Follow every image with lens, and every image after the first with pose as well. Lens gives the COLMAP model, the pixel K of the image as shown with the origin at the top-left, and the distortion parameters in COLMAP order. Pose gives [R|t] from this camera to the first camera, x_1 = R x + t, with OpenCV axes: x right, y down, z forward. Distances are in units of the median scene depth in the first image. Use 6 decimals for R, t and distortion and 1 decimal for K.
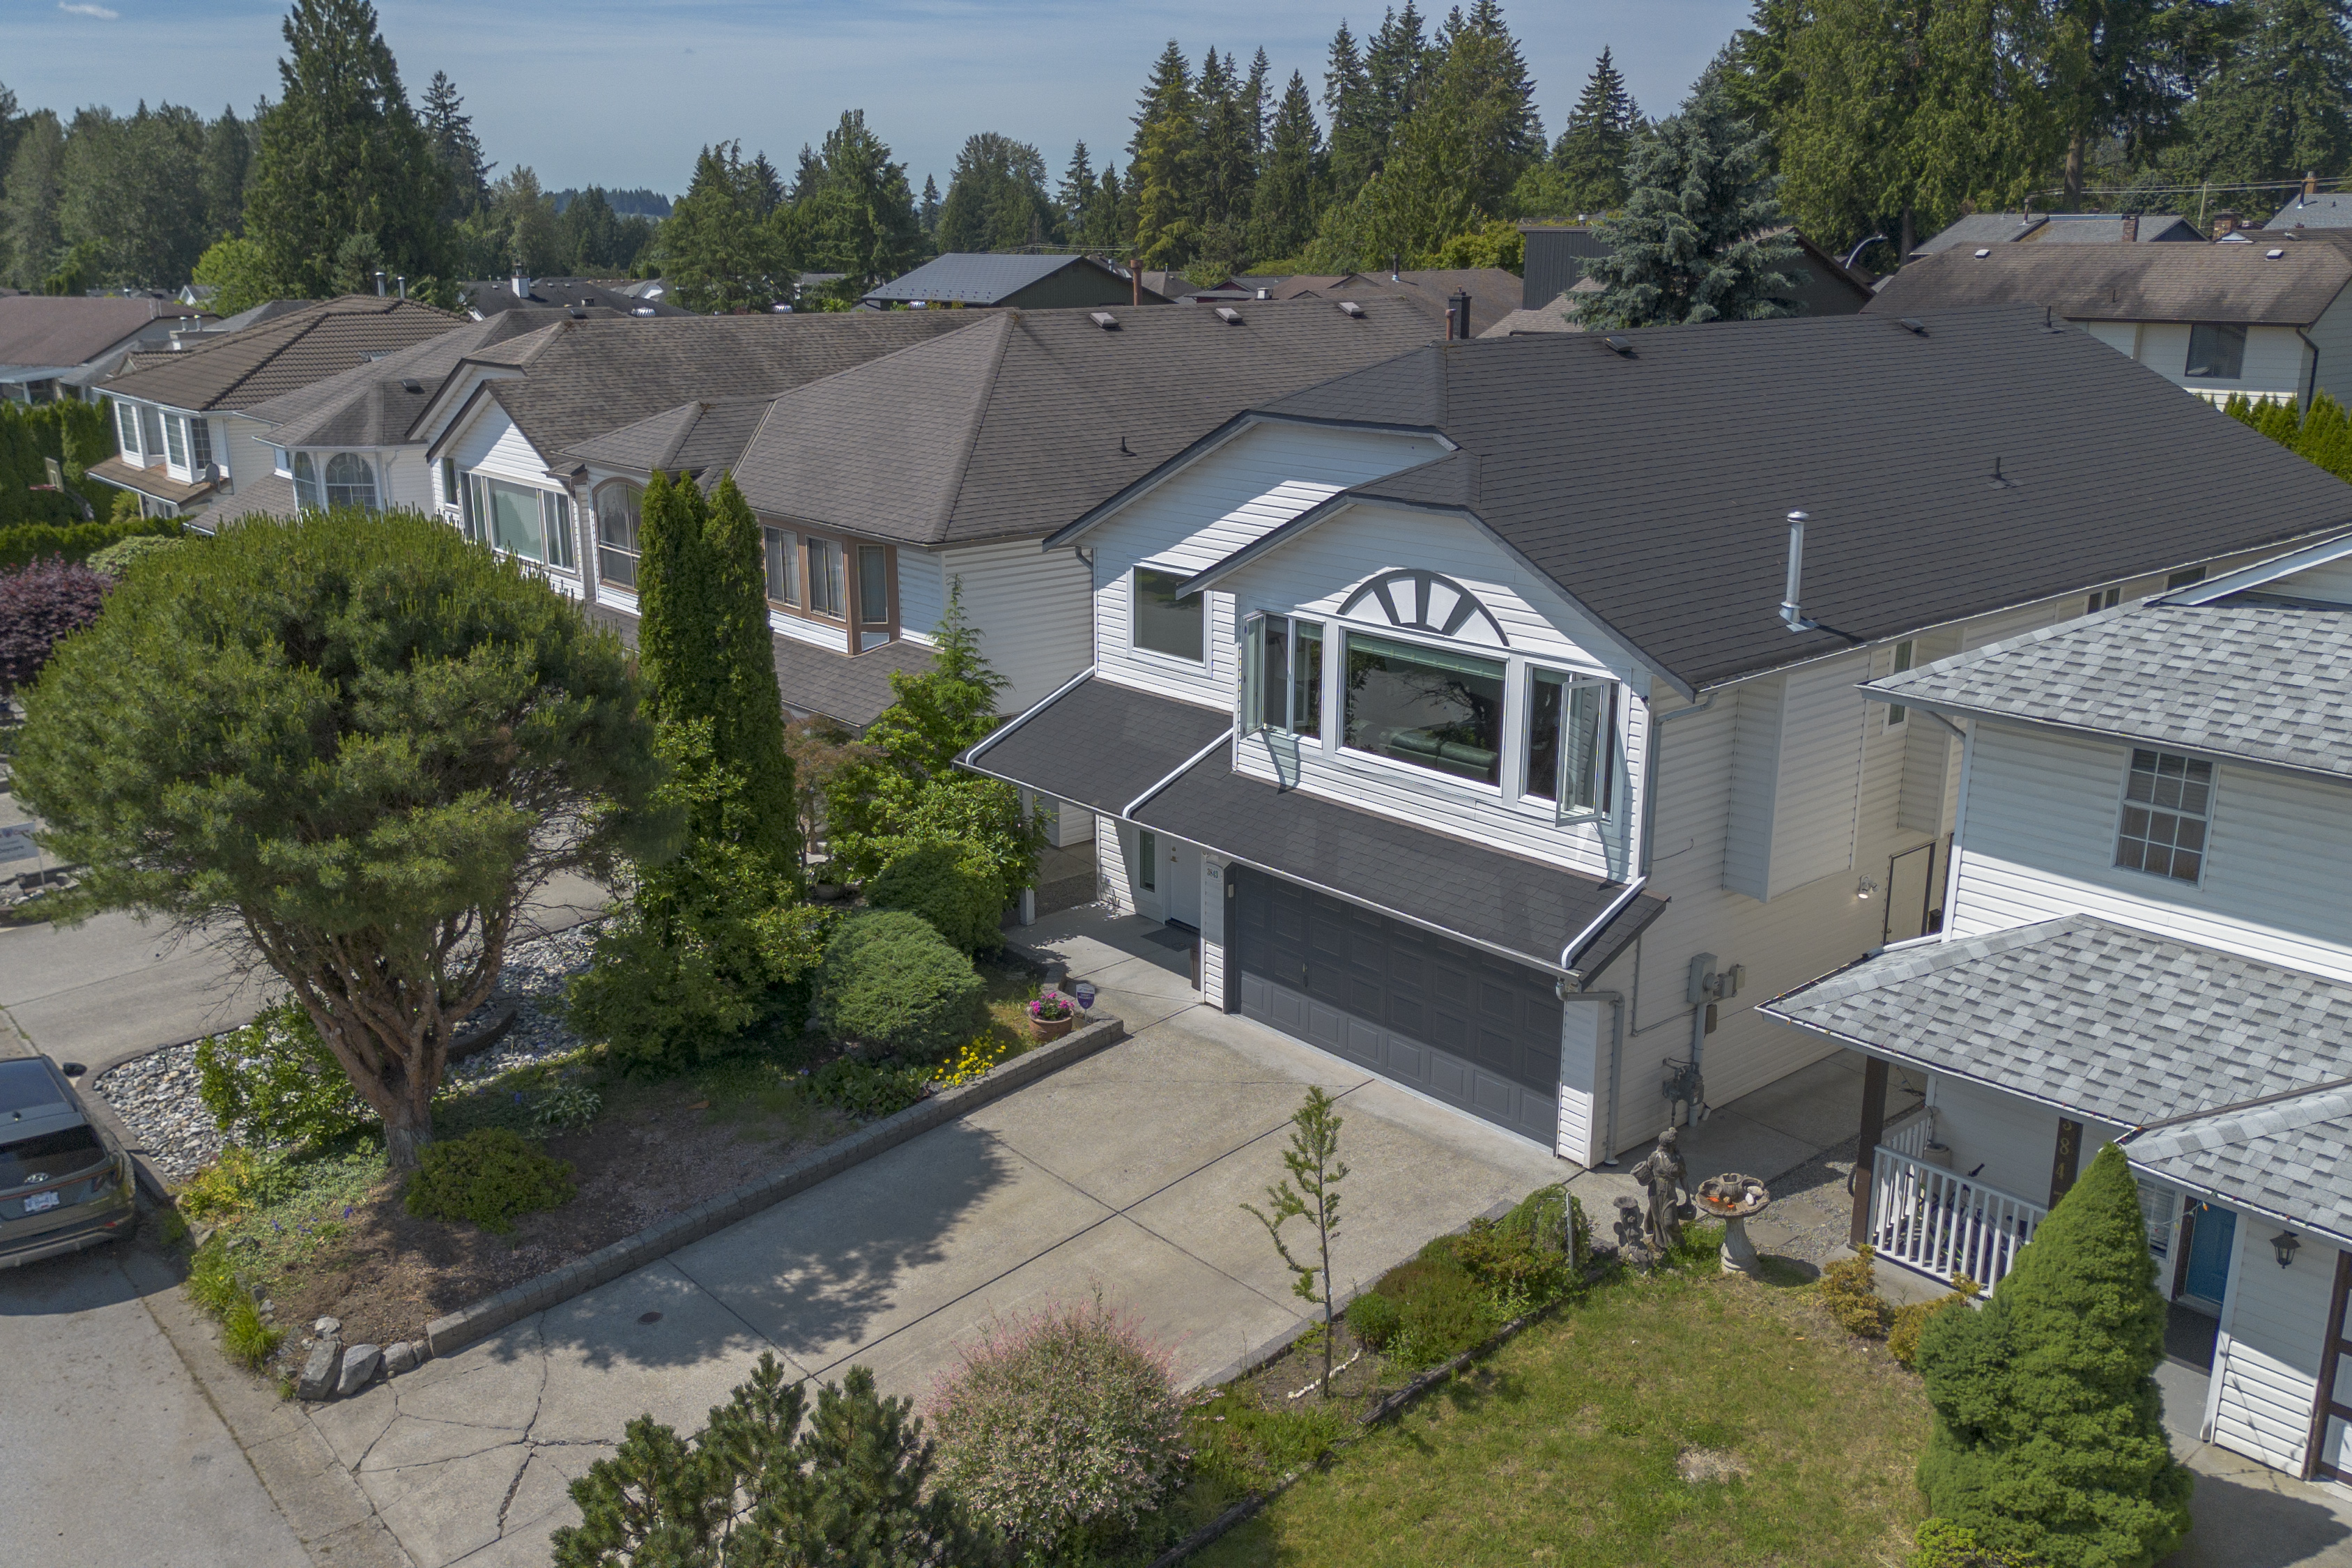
lens RADIAL K [[1966.4, 0, 1145.0], [0, 1966.4, 786.1], [0, 0, 1]] dist [0.075858, -0.076789]
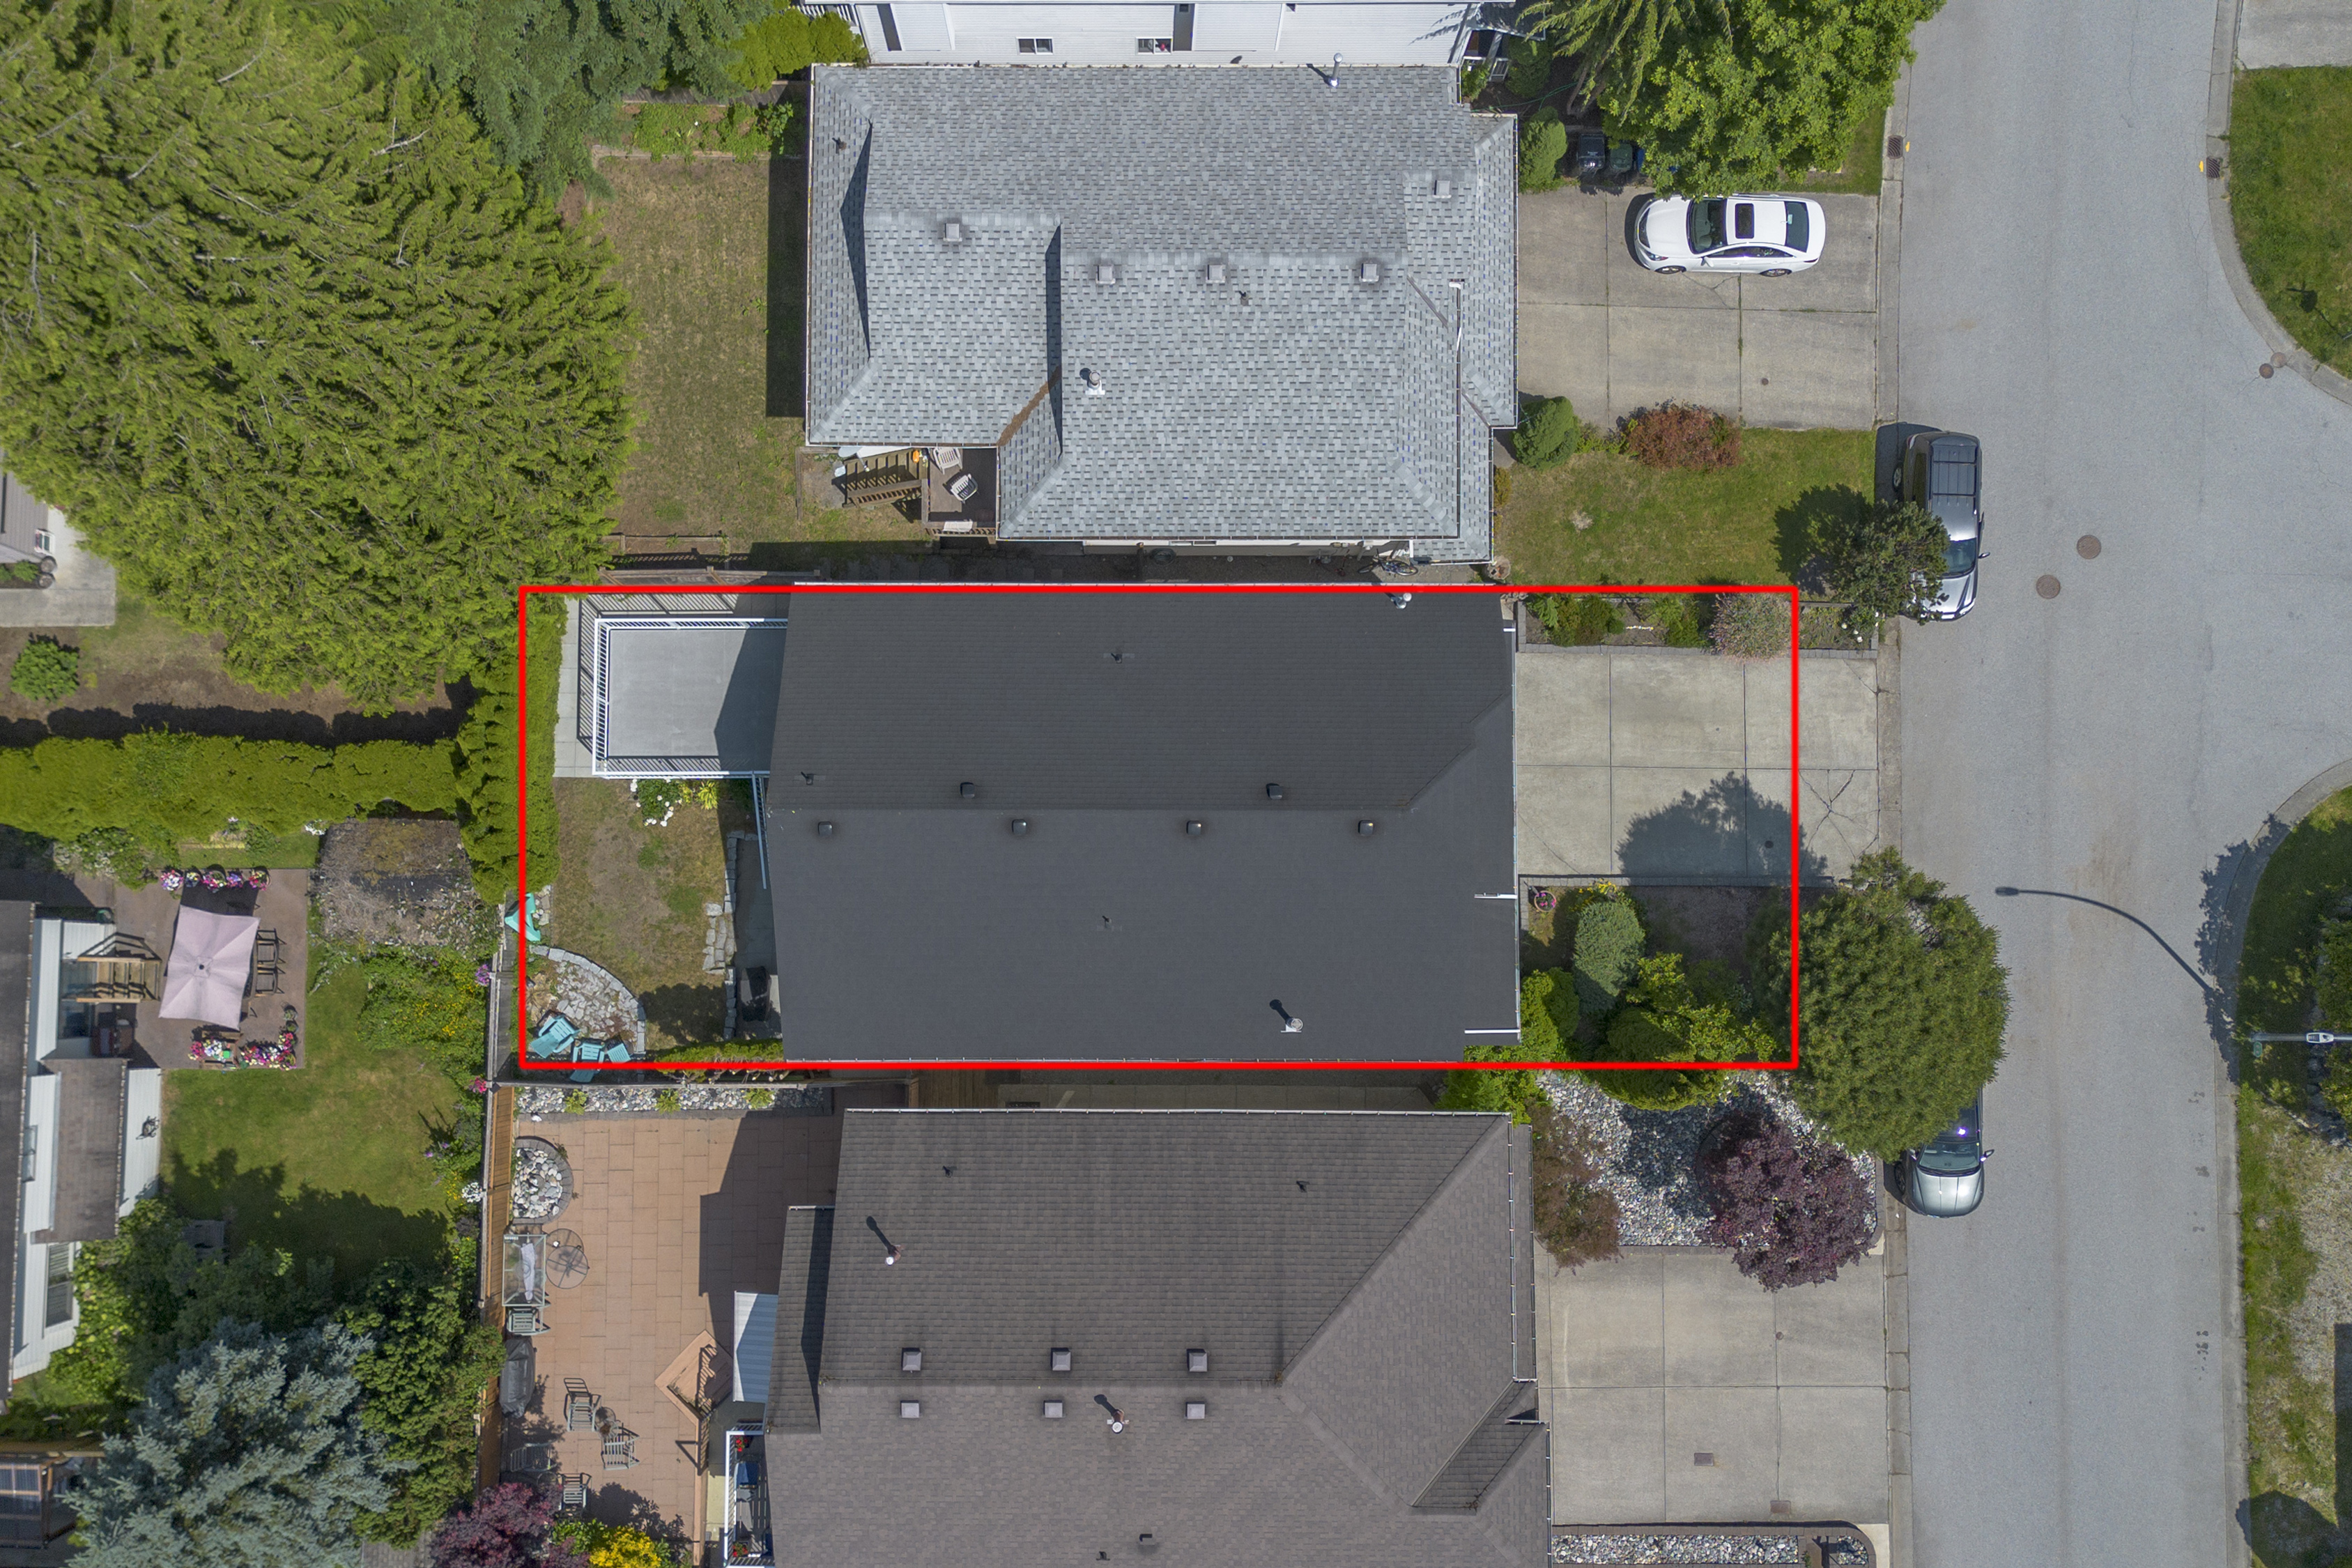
lens RADIAL K [[1966.4, 0, 1145.0], [0, 1966.4, 786.1], [0, 0, 1]] dist [0.075858, -0.076789]
pose [[-0.757822, -0.649106, 0.066085, 0.253919], [0.186939, -0.118969, 0.975141, -2.361559], [-0.625108, 0.751337, 0.211500, 0.847339]]
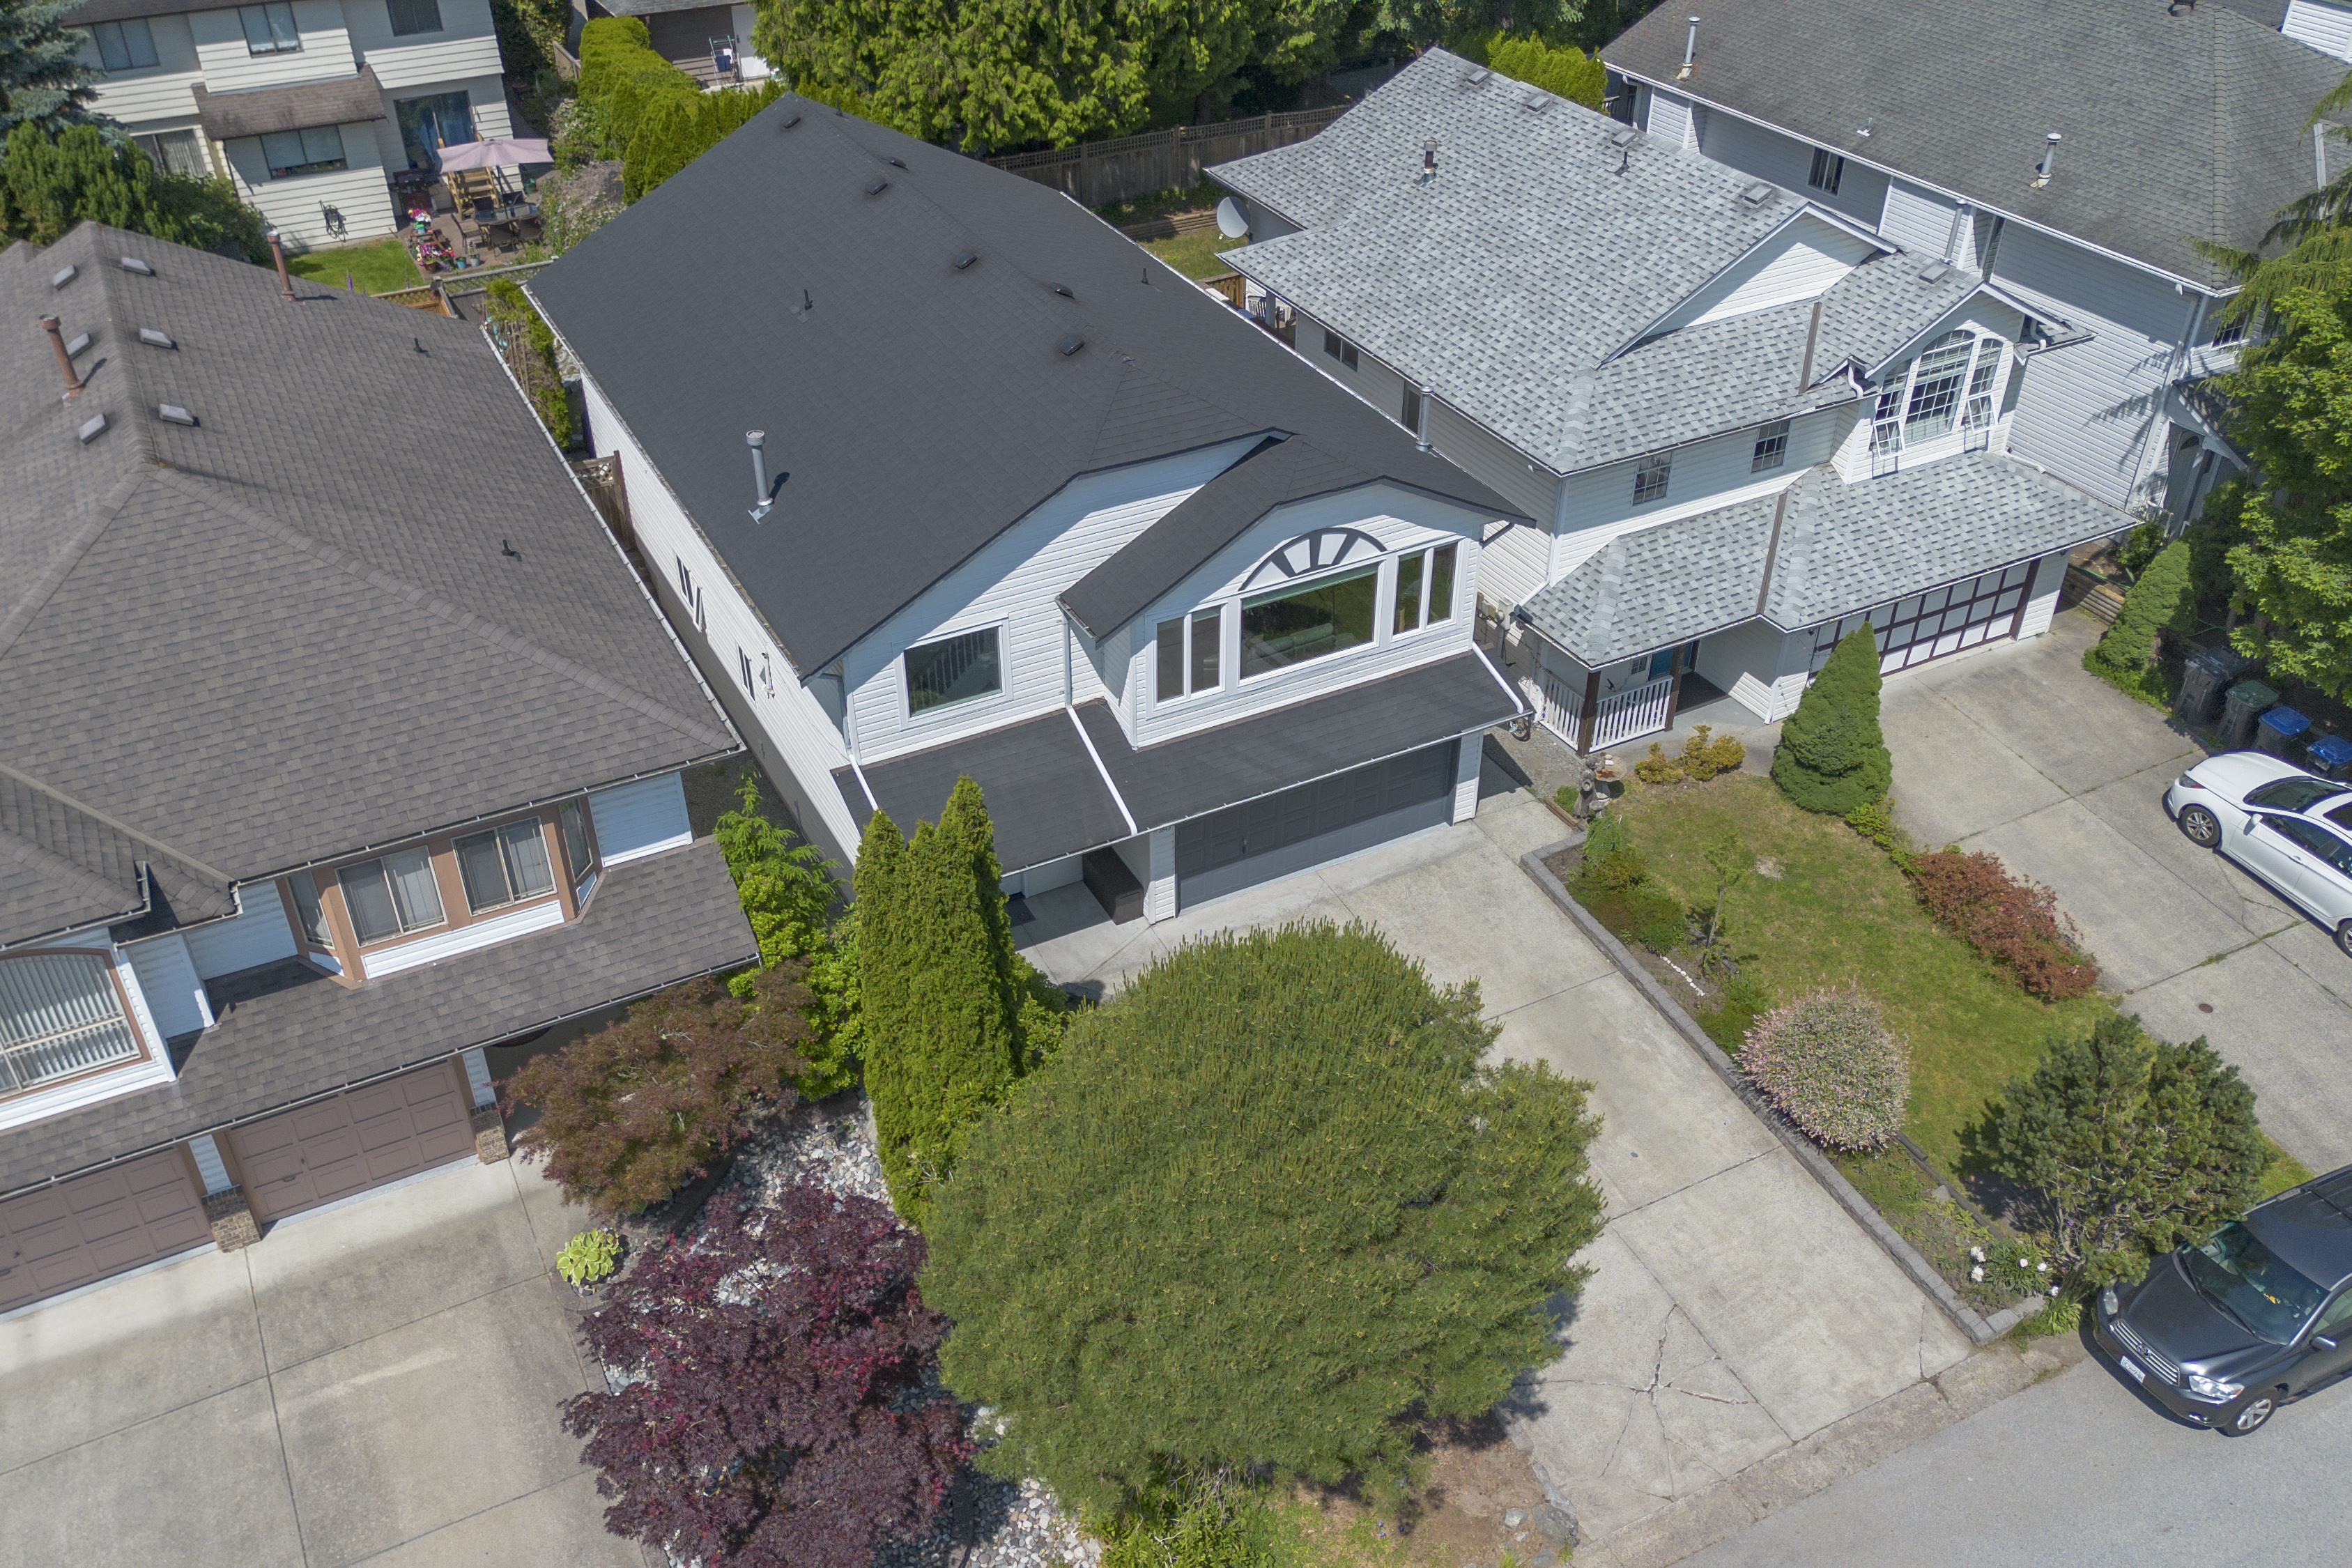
lens RADIAL K [[1969.7, 0, 1150.1], [0, 1969.7, 787.5], [0, 0, 1]] dist [0.065045, -0.040526]
pose [[0.226336, -0.557092, 0.799013, -1.073497], [0.276164, 0.823341, 0.495825, -0.676411], [-0.934080, 0.108436, 0.340200, 0.694713]]
